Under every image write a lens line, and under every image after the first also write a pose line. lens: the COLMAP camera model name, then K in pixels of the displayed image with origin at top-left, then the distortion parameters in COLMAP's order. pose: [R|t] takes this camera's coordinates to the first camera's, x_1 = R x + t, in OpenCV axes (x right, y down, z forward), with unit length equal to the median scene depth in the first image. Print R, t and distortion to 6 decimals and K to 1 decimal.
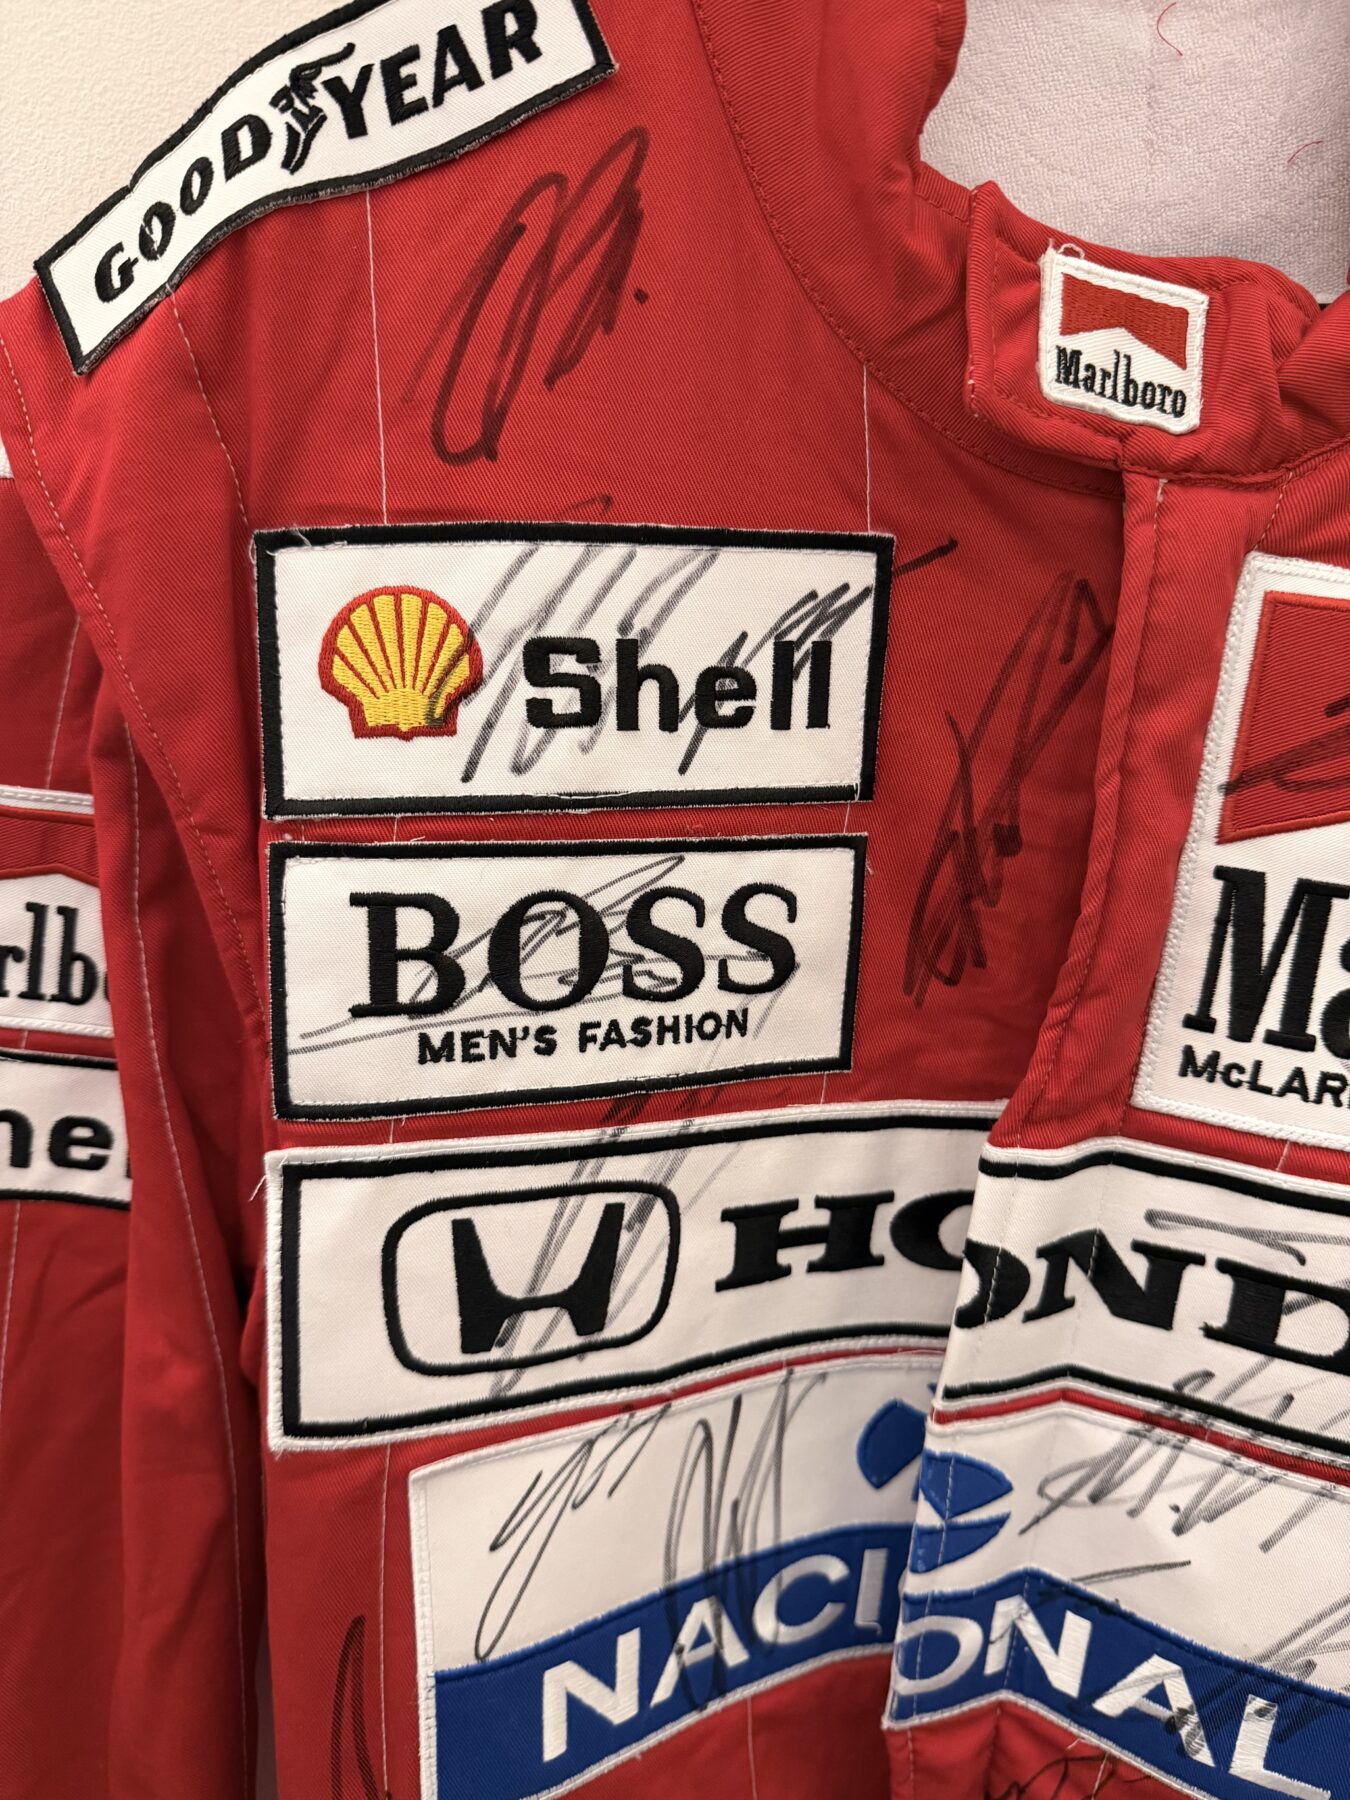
lens RADIAL K [[1275.5, 0, 683.3], [0, 1275.5, 910.8], [0, 0, 1]] dist [0.048736, -0.099204]
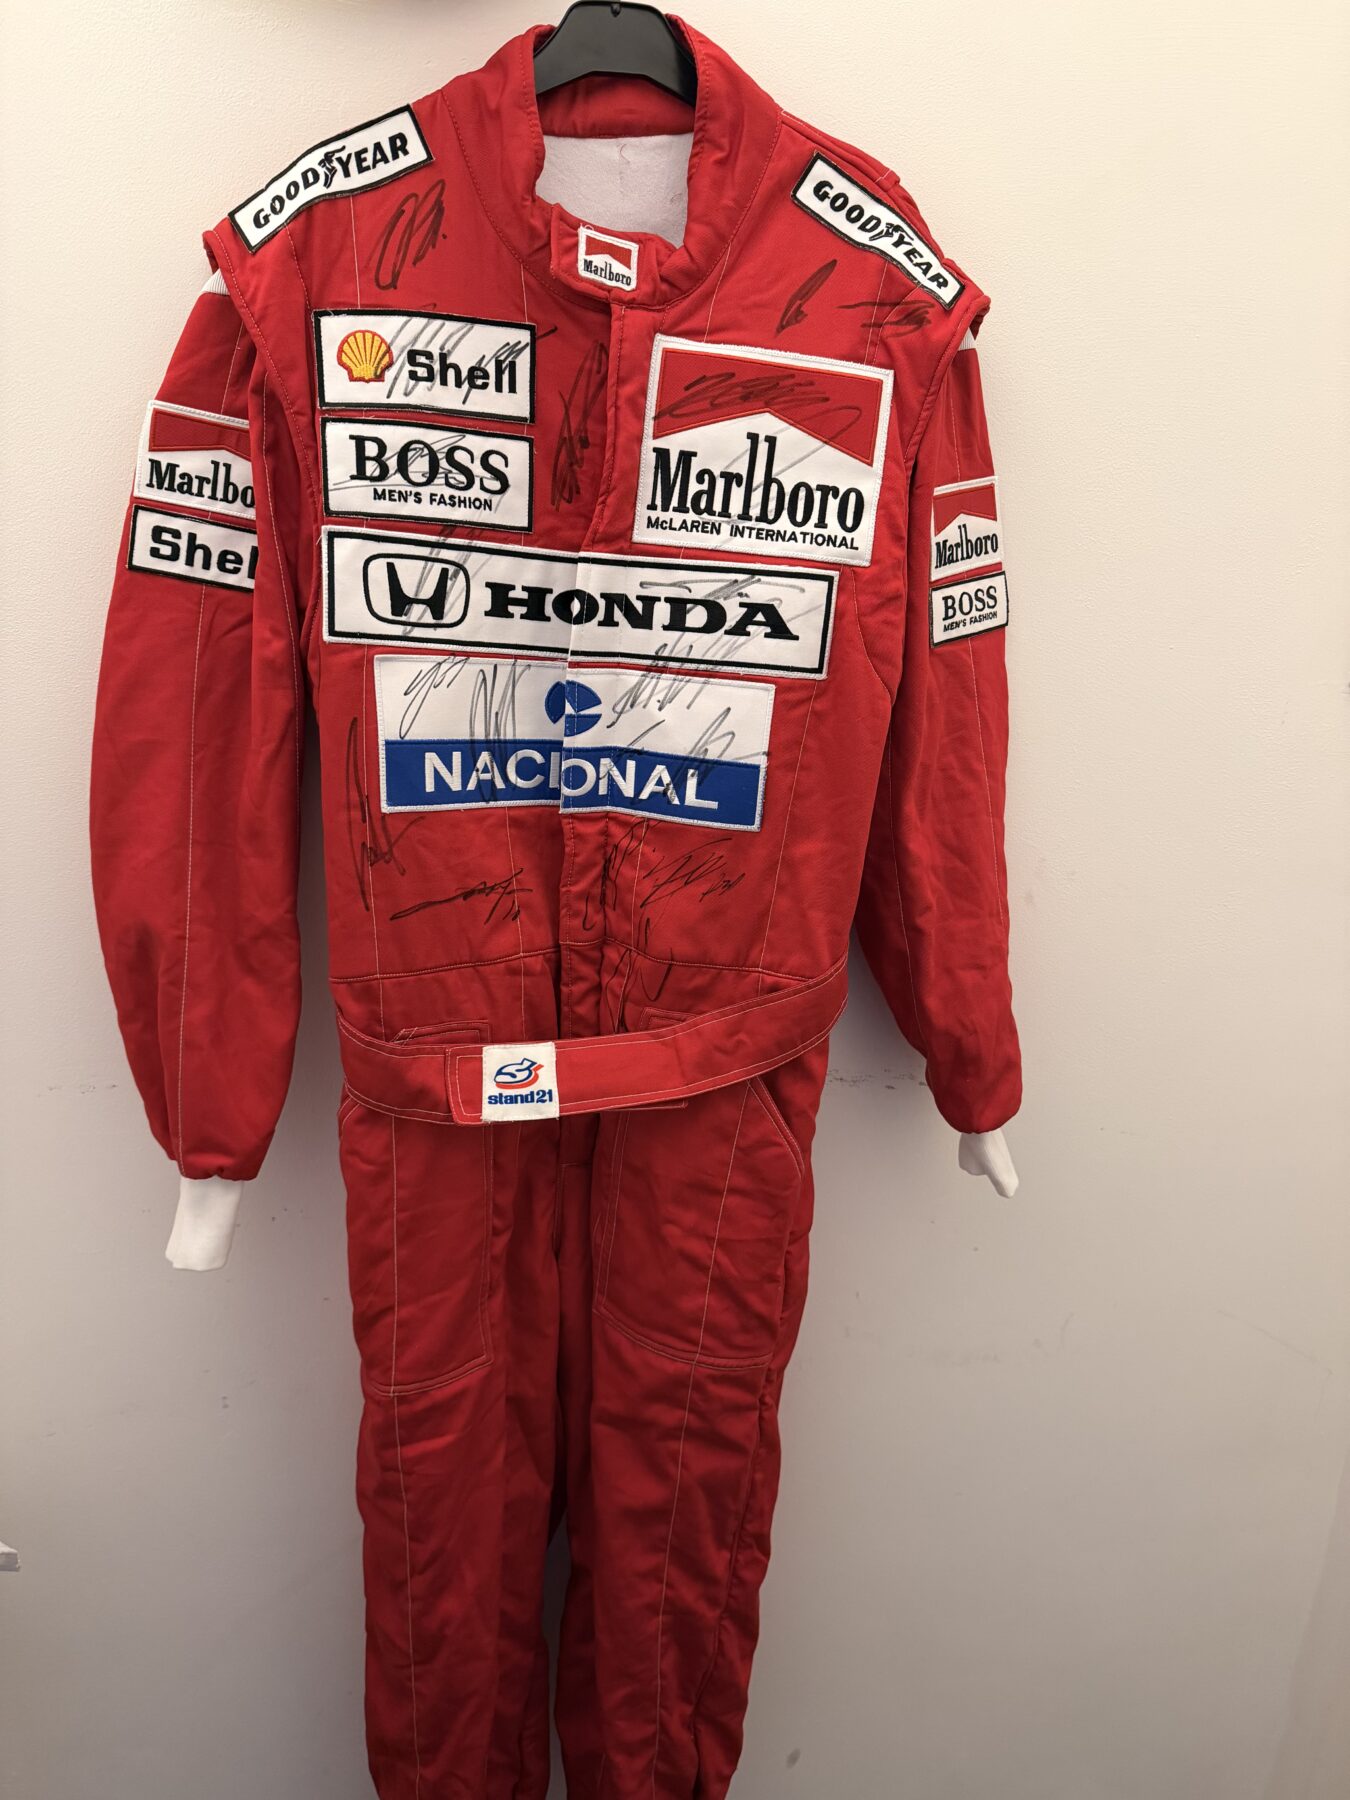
lens RADIAL K [[1262.7, 0, 677.3], [0, 1262.7, 909.7], [0, 0, 1]] dist [0.155668, -0.319765]
pose [[0.988075, -0.032025, 0.150603, 0.001996], [0.032818, 0.999457, -0.002778, 0.978531], [-0.150433, 0.007688, 0.988590, -1.781736]]
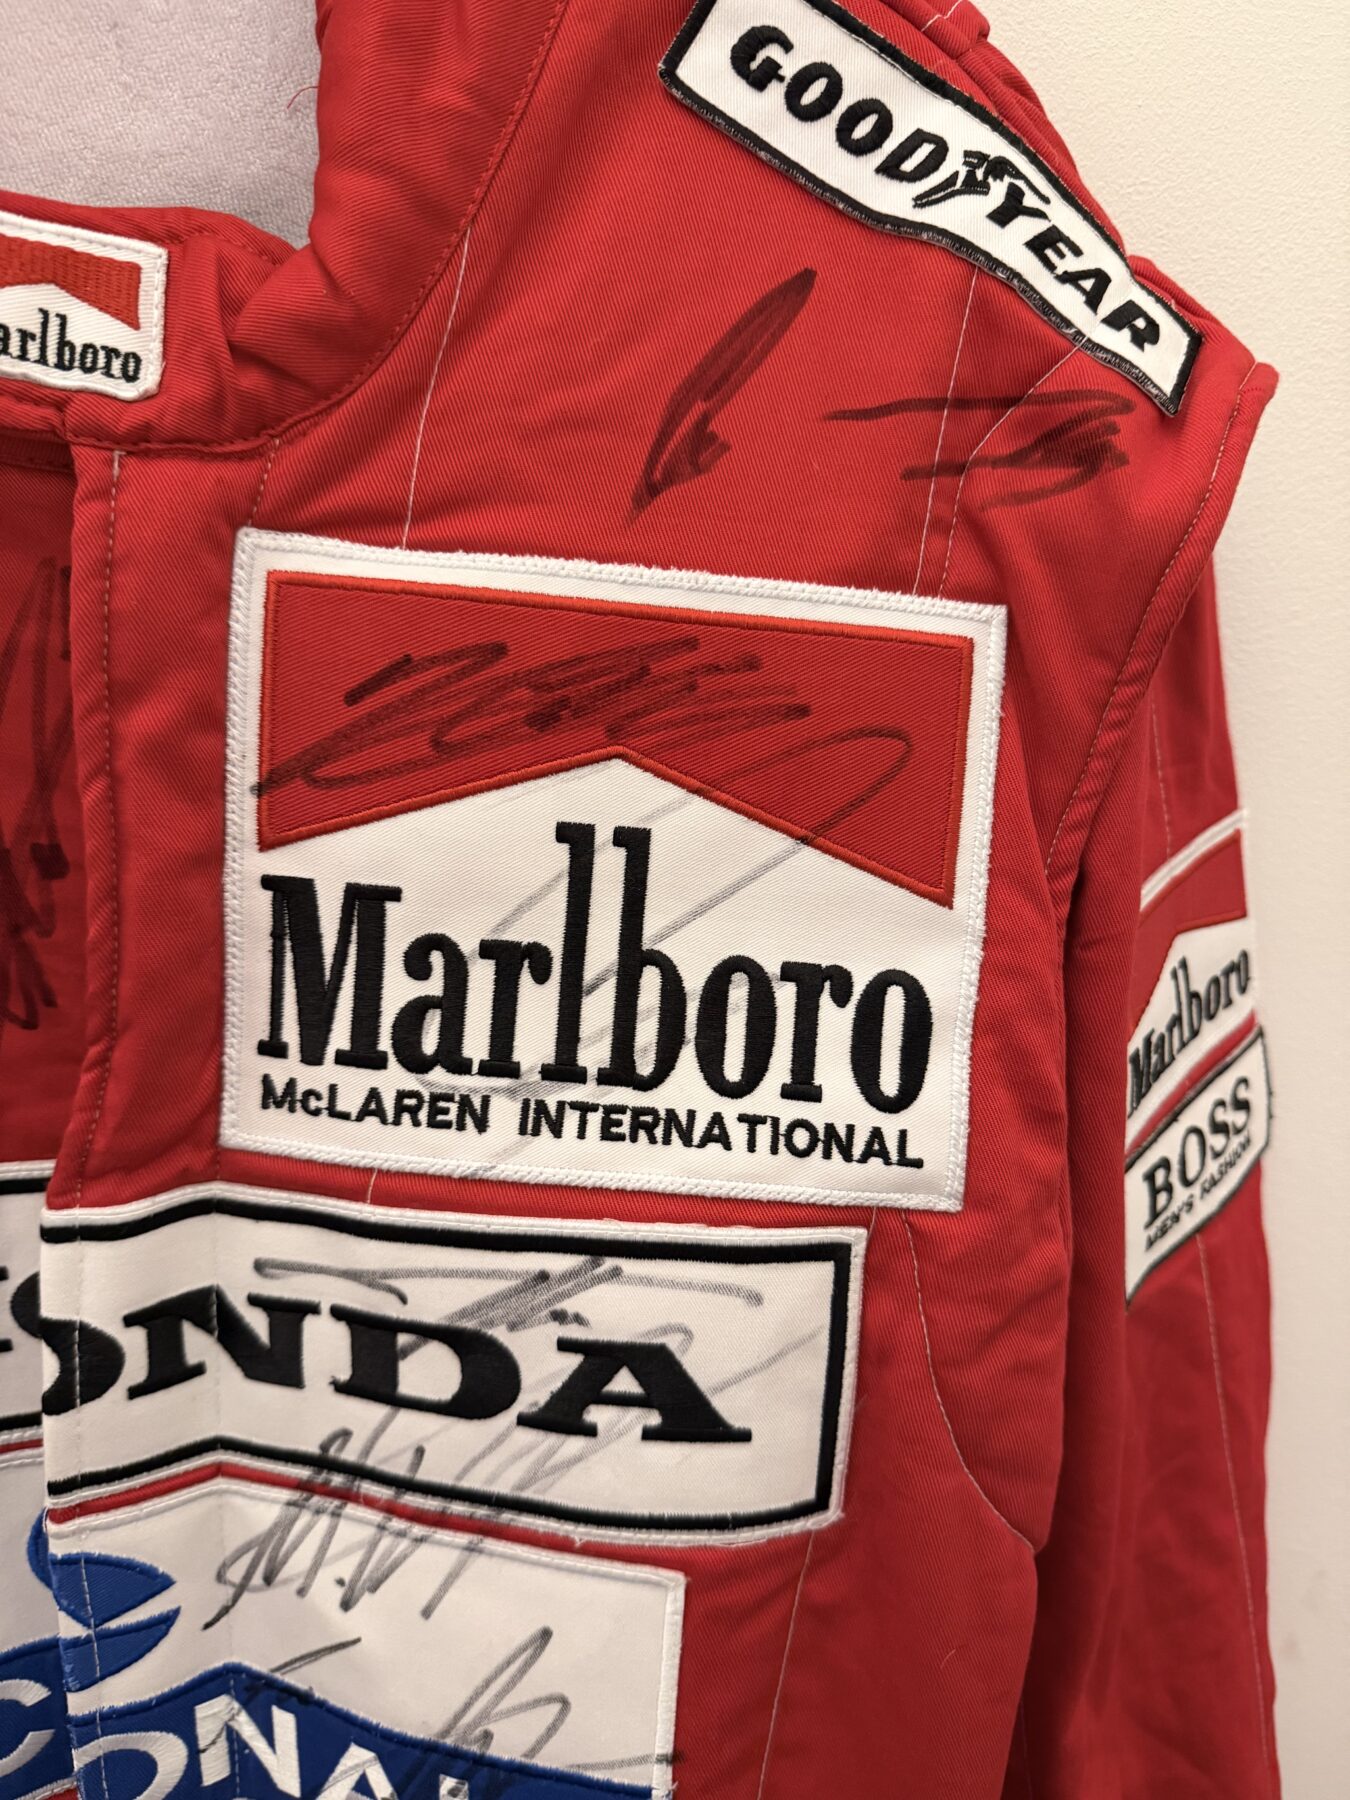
lens RADIAL K [[1280.1, 0, 680.2], [0, 1280.1, 898.9], [0, 0, 1]] dist [0.080641, -0.149718]
pose [[0.982967, -0.072103, 0.169047, 0.532900], [0.075559, 0.997042, -0.014094, 0.016270], [-0.167531, 0.026627, 0.985507, 0.048470]]
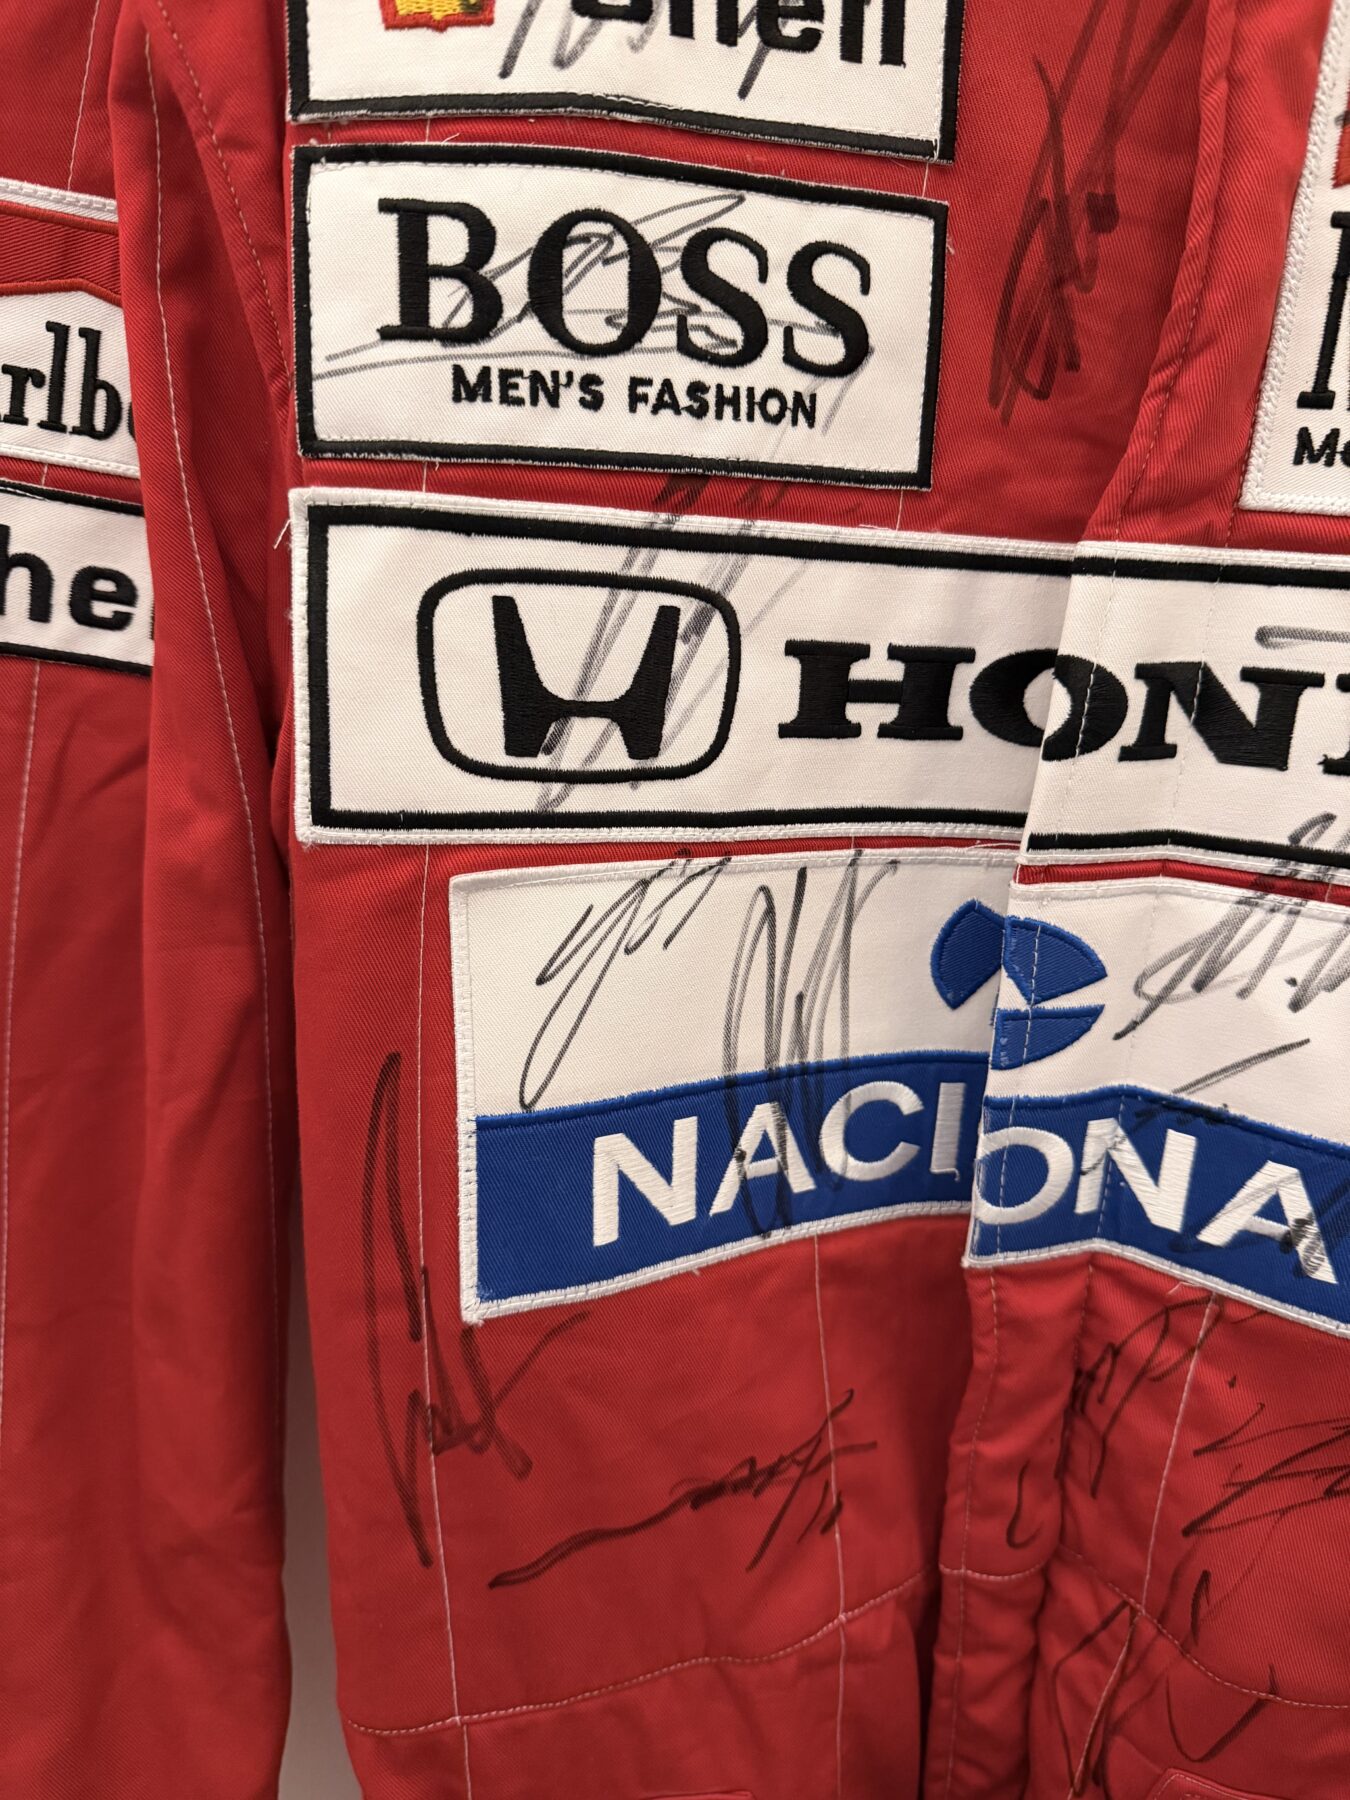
lens RADIAL K [[1305.6, 0, 679.5], [0, 1305.6, 899.7], [0, 0, 1]] dist [0.003432, -0.044257]
pose [[0.998934, -0.001786, -0.046128, -0.003767], [0.002023, 0.999985, 0.005082, 0.429124], [0.046118, -0.005170, 0.998923, 0.067818]]
